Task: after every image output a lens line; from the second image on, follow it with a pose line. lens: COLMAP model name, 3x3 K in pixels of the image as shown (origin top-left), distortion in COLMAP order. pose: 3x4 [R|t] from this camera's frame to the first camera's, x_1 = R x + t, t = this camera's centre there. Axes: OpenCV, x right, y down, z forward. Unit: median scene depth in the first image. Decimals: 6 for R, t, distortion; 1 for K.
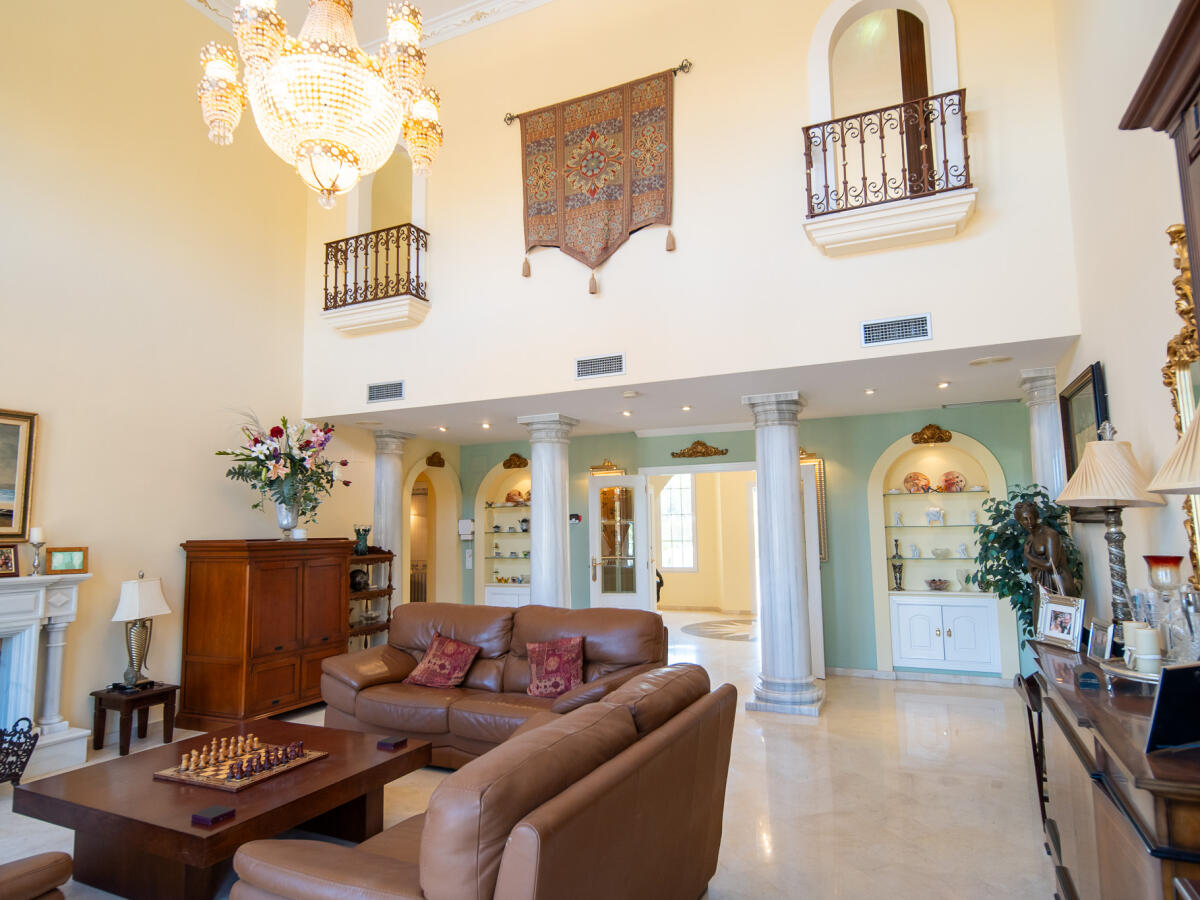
lens RADIAL K [[722.9, 0, 592.4], [0, 722.9, 453.6], [0, 0, 1]] dist [0.001163, 0.002039]
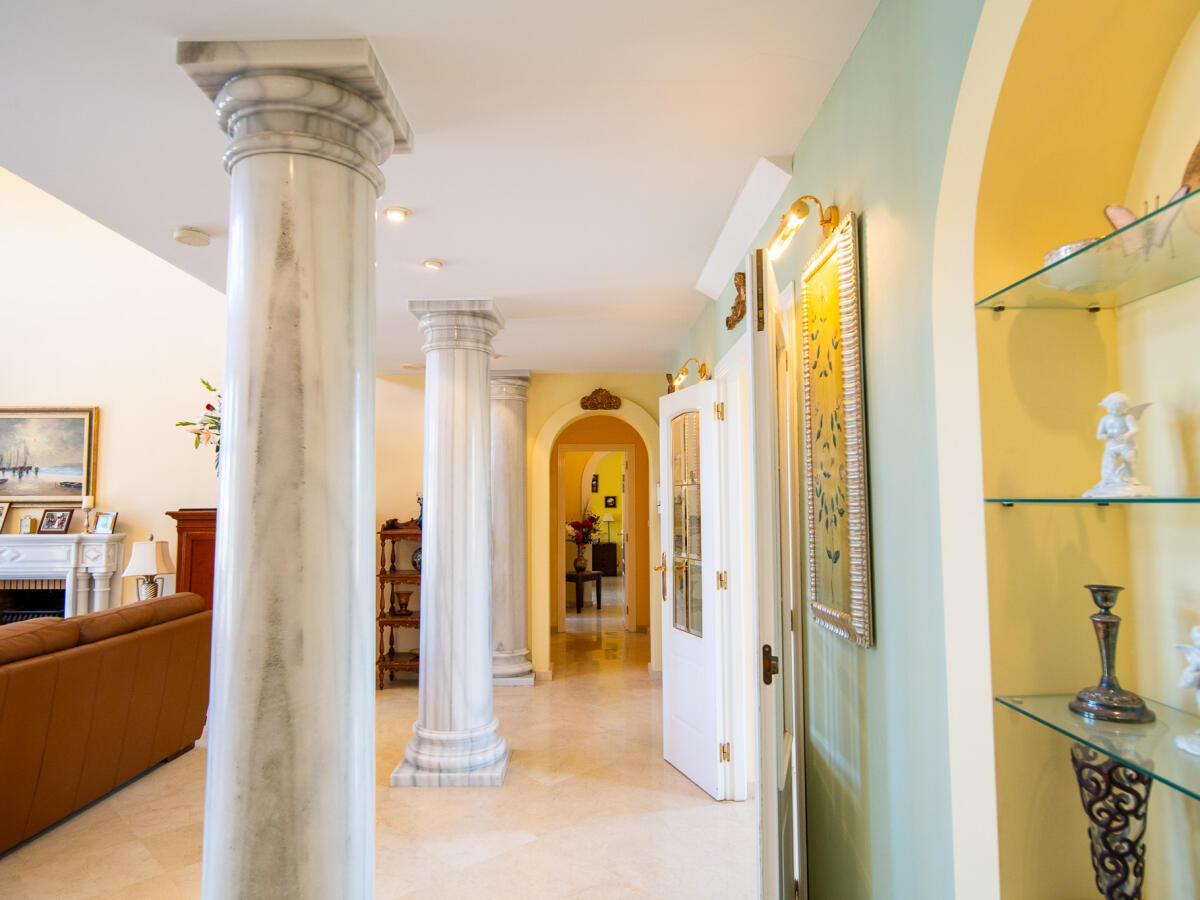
lens RADIAL K [[722.9, 0, 592.4], [0, 722.9, 453.6], [0, 0, 1]] dist [0.001163, 0.002039]
pose [[0.422522, -0.050725, -0.904932, 0.760247], [0.093451, 0.995549, -0.012171, 0.124876], [0.901522, -0.079425, 0.425382, 1.258502]]
